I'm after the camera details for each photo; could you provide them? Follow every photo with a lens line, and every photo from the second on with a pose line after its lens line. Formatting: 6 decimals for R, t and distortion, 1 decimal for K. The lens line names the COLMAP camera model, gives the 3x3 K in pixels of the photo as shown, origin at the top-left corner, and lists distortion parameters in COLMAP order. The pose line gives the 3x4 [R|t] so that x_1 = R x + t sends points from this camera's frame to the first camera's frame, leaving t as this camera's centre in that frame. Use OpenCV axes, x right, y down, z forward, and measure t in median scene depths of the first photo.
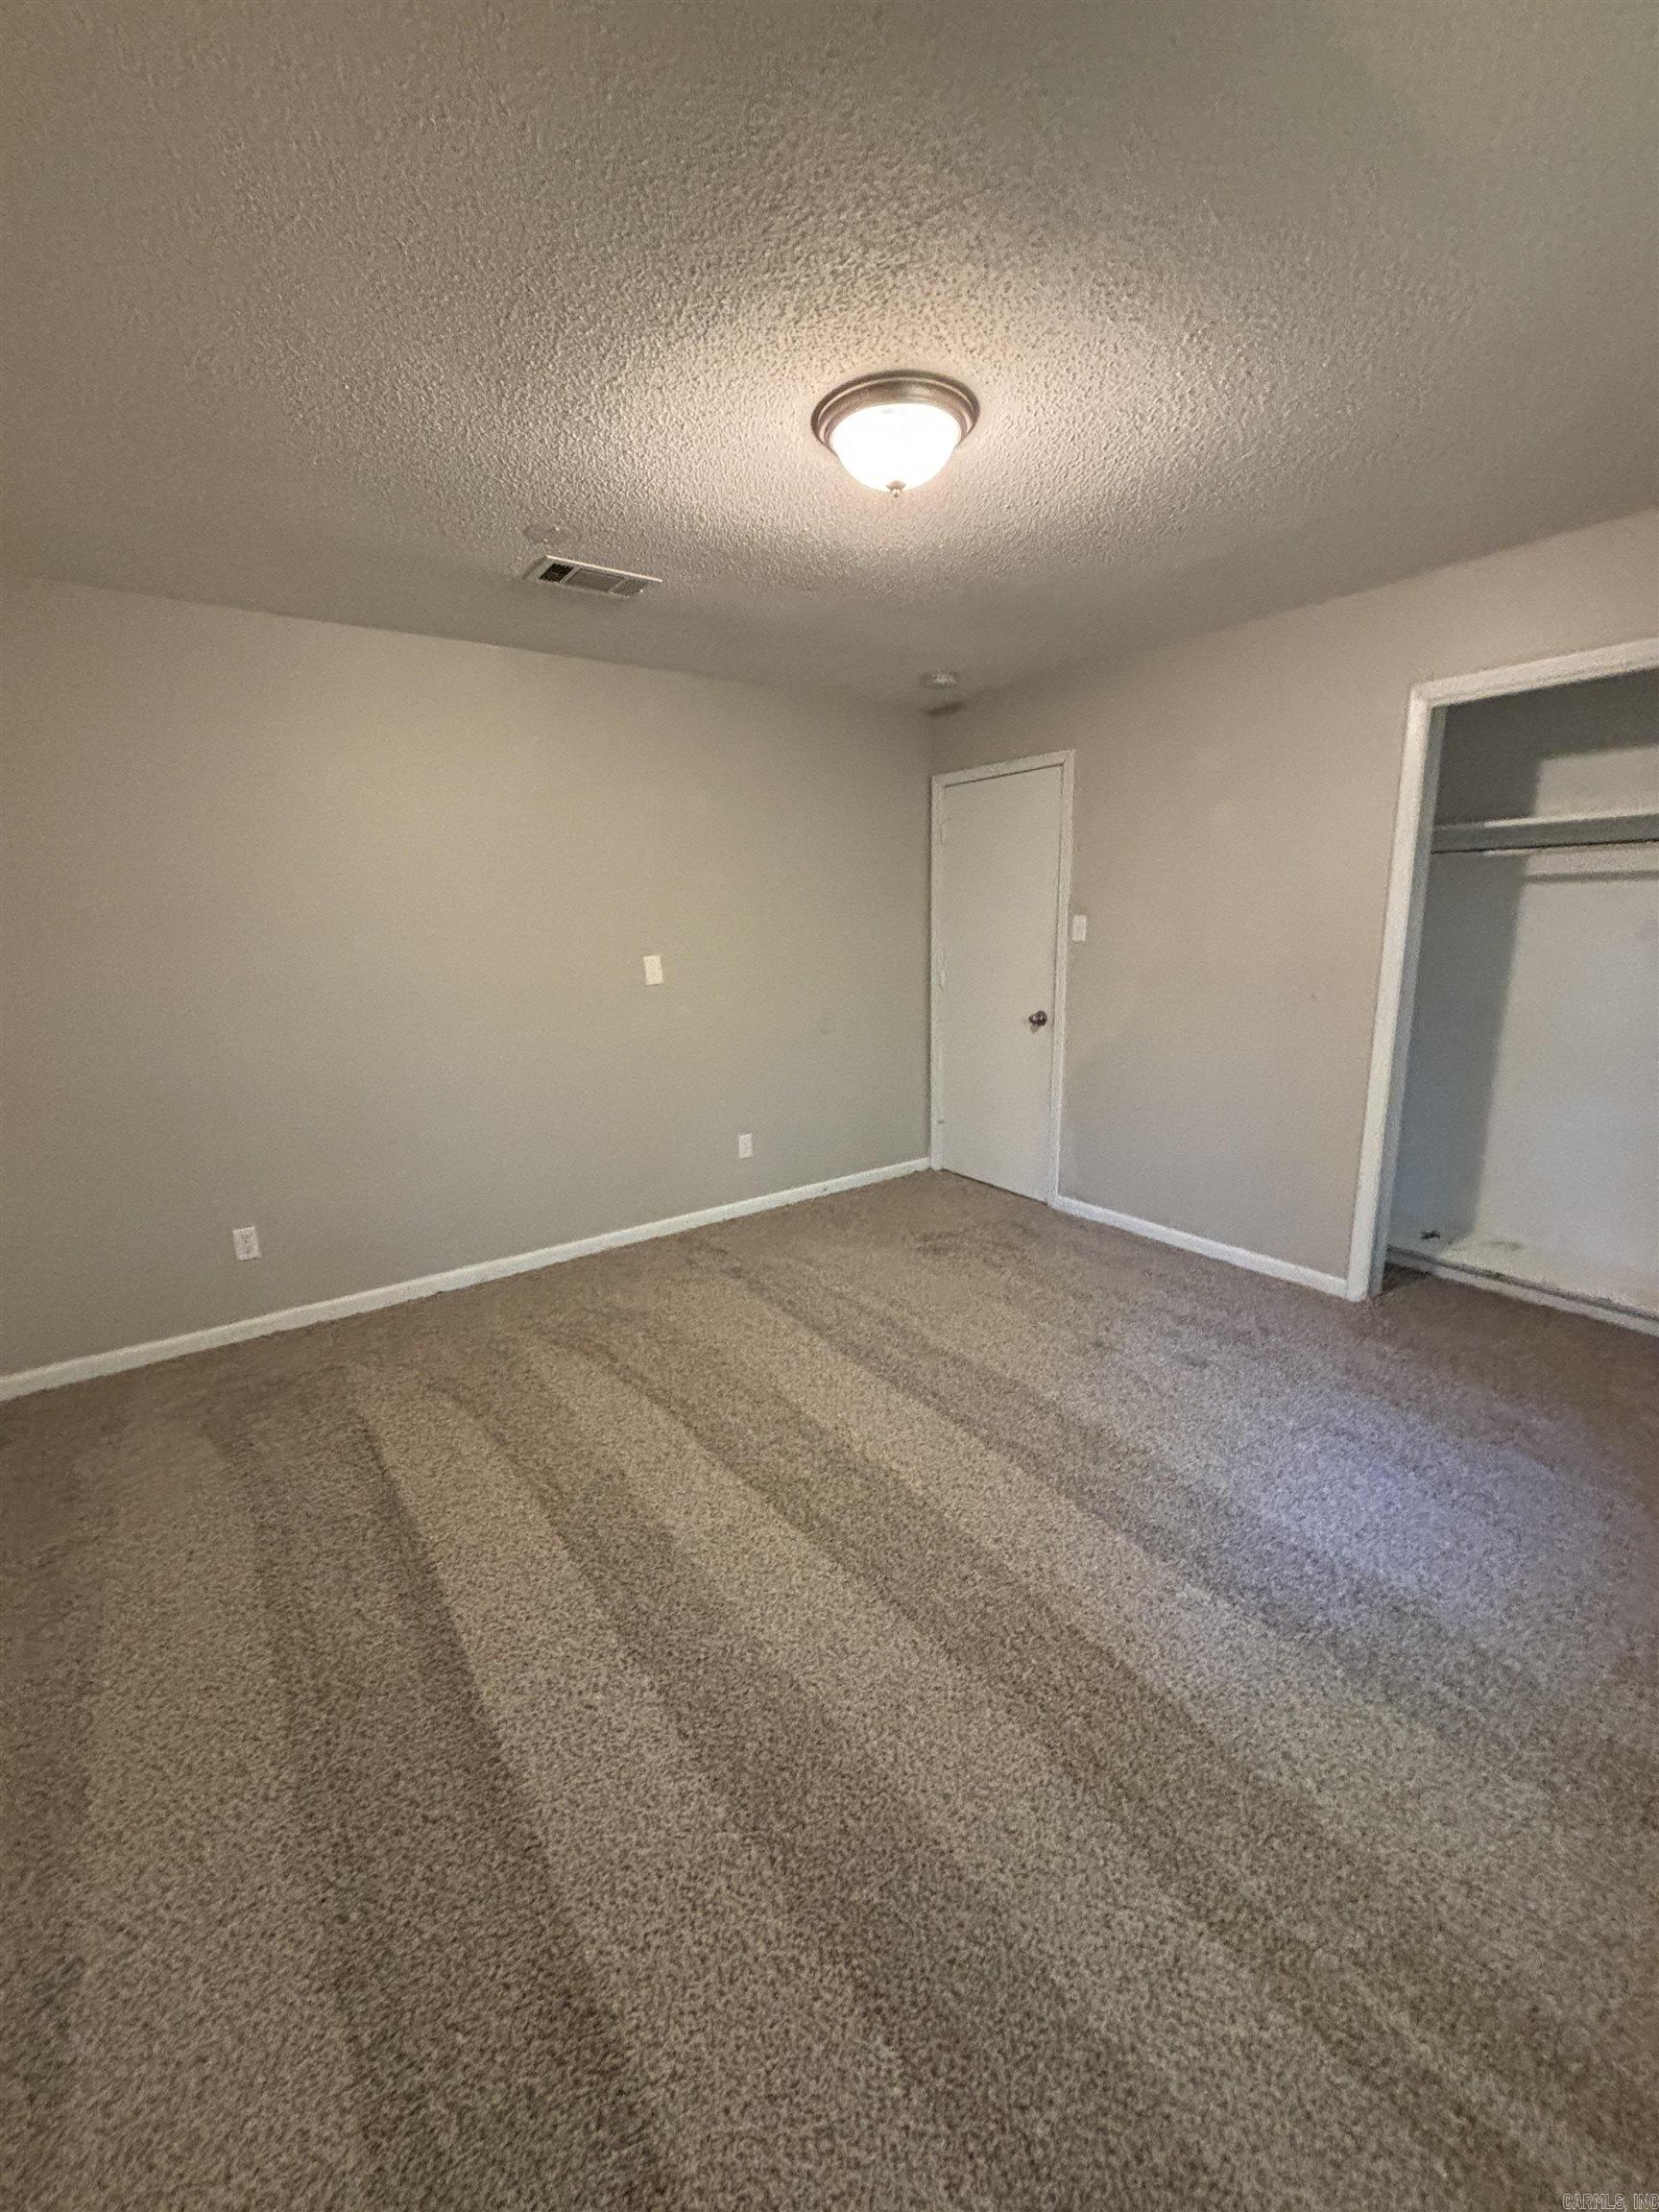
lens RADIAL K [[891.8, 0, 828.2], [0, 891.8, 1099.7], [0, 0, 1]] dist [-0.000173, 0.000681]
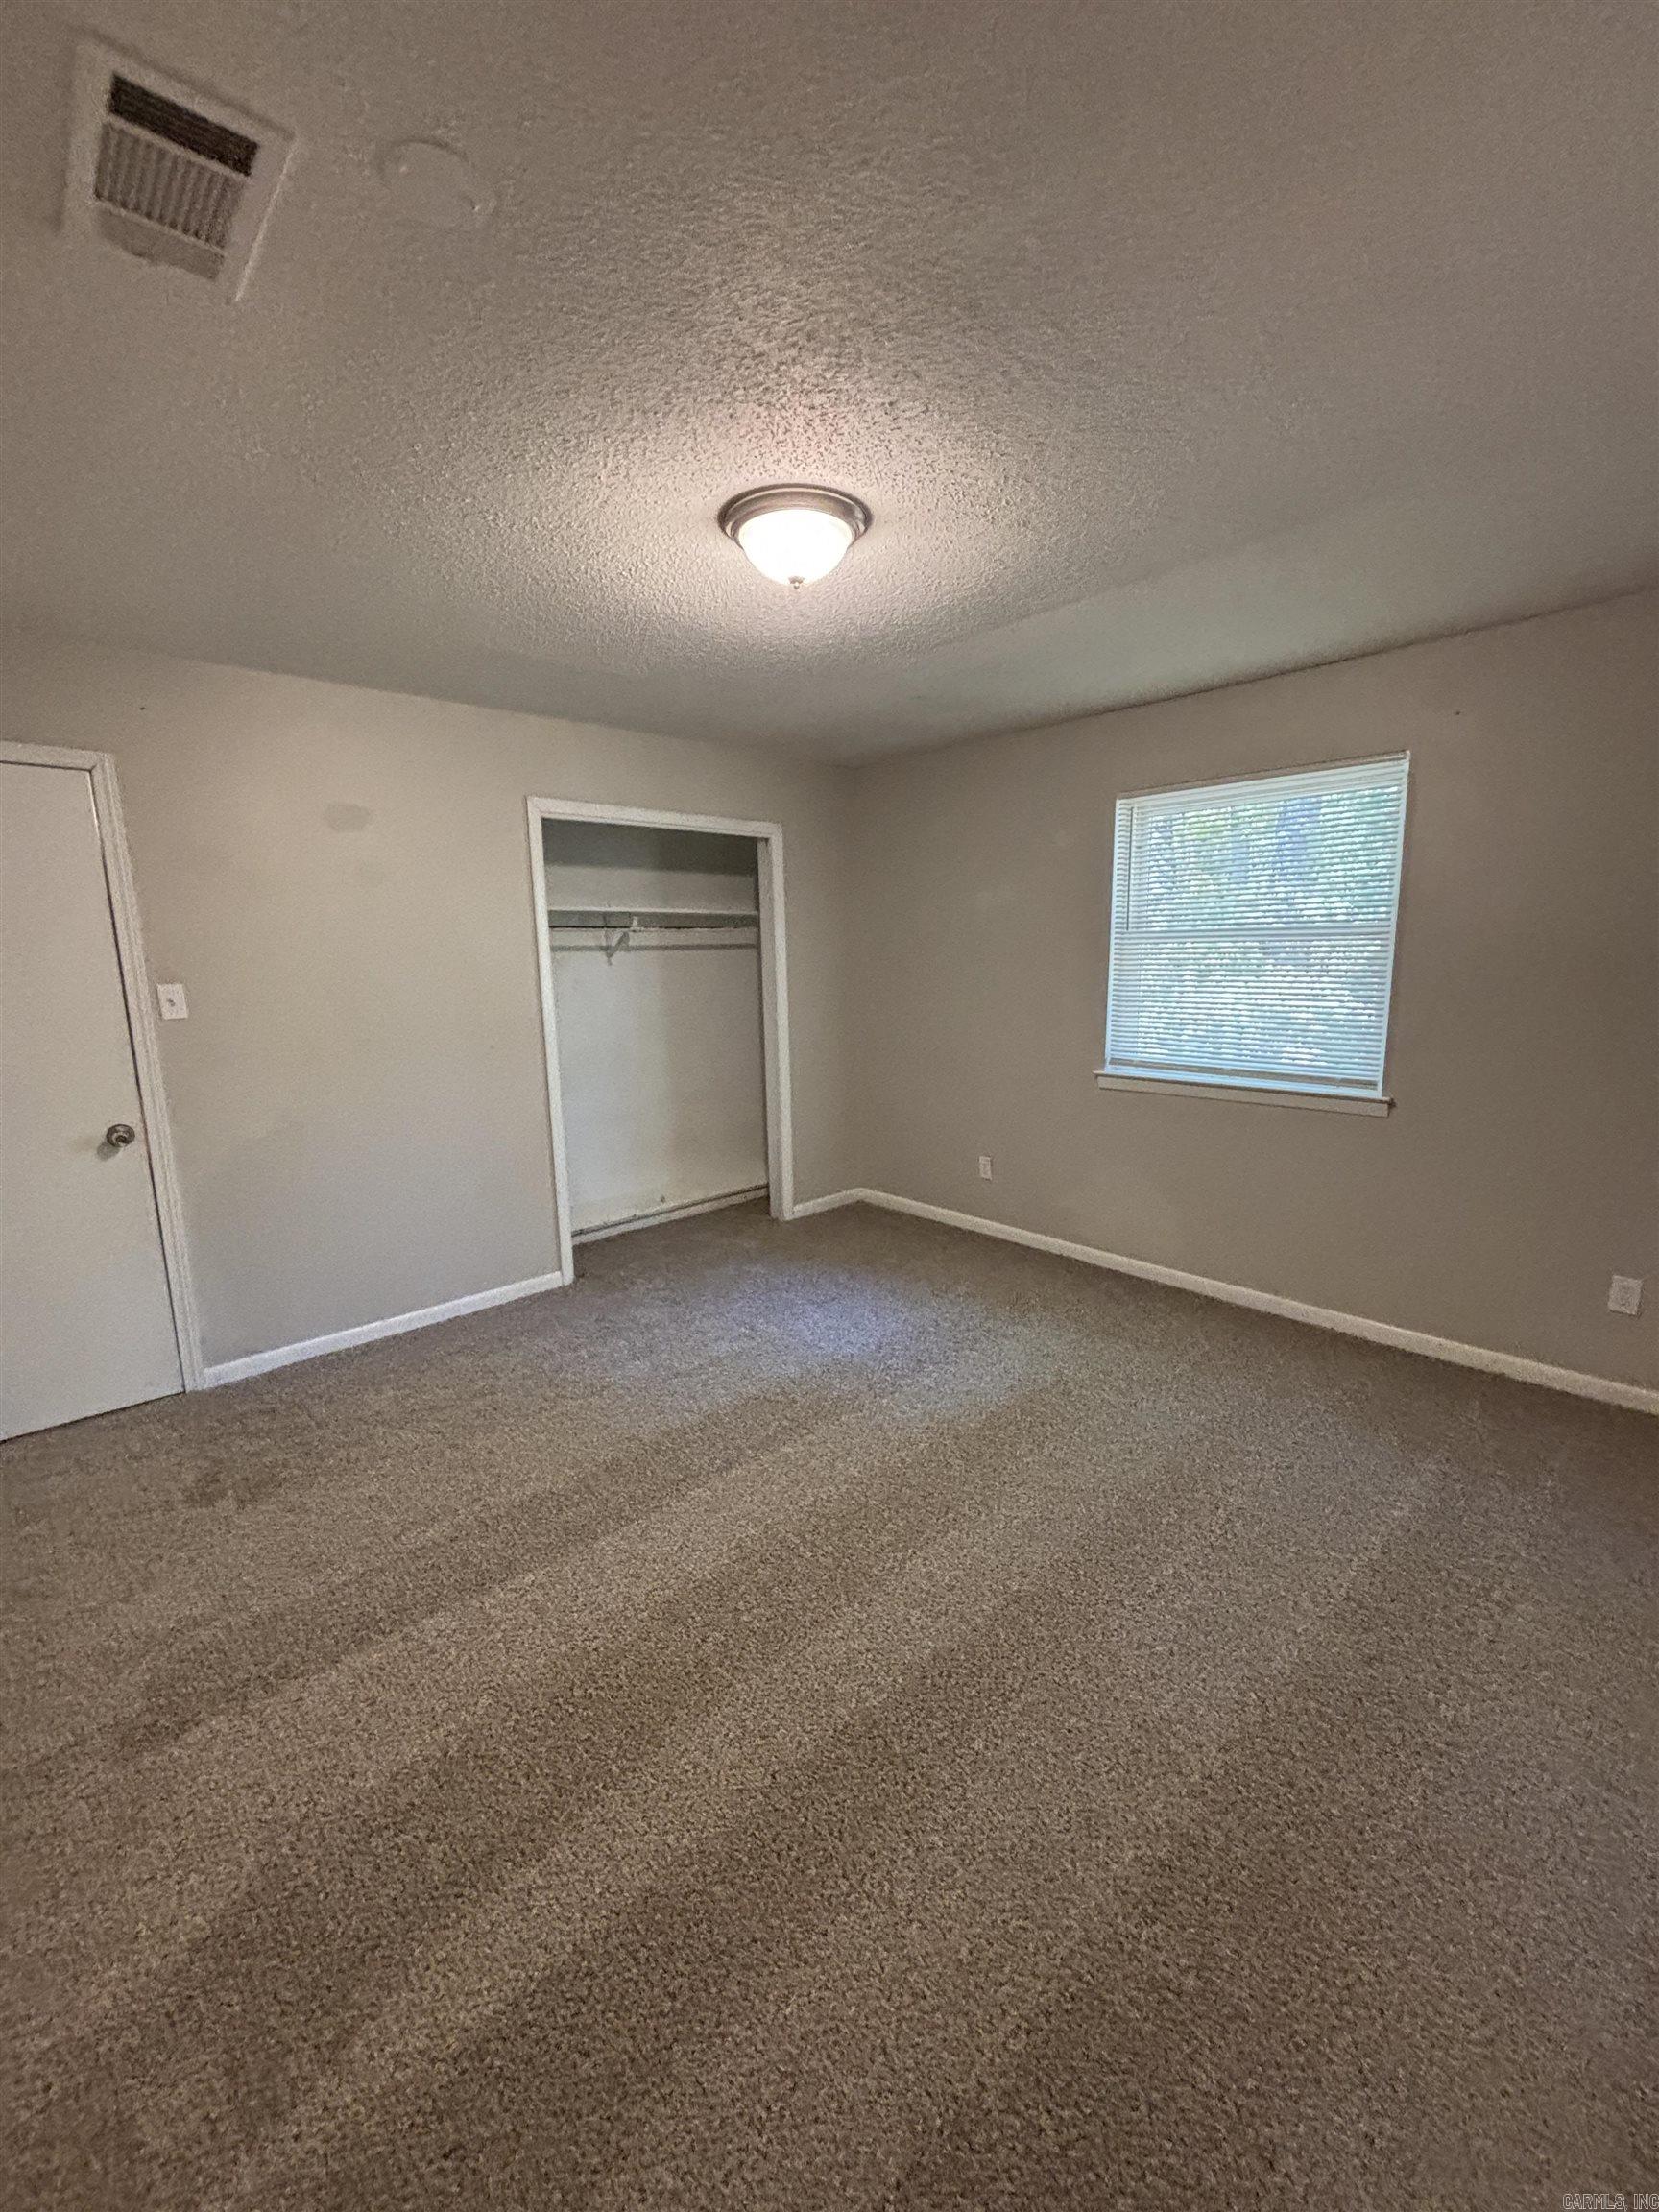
lens RADIAL K [[891.8, 0, 832.5], [0, 891.8, 1100.9], [0, 0, 1]] dist [-0.000173, 0.000681]
pose [[-0.108595, -0.143866, 0.983621, -0.559927], [0.228842, 0.959280, 0.165571, -0.123008], [-0.967387, 0.243074, -0.071250, 0.605113]]
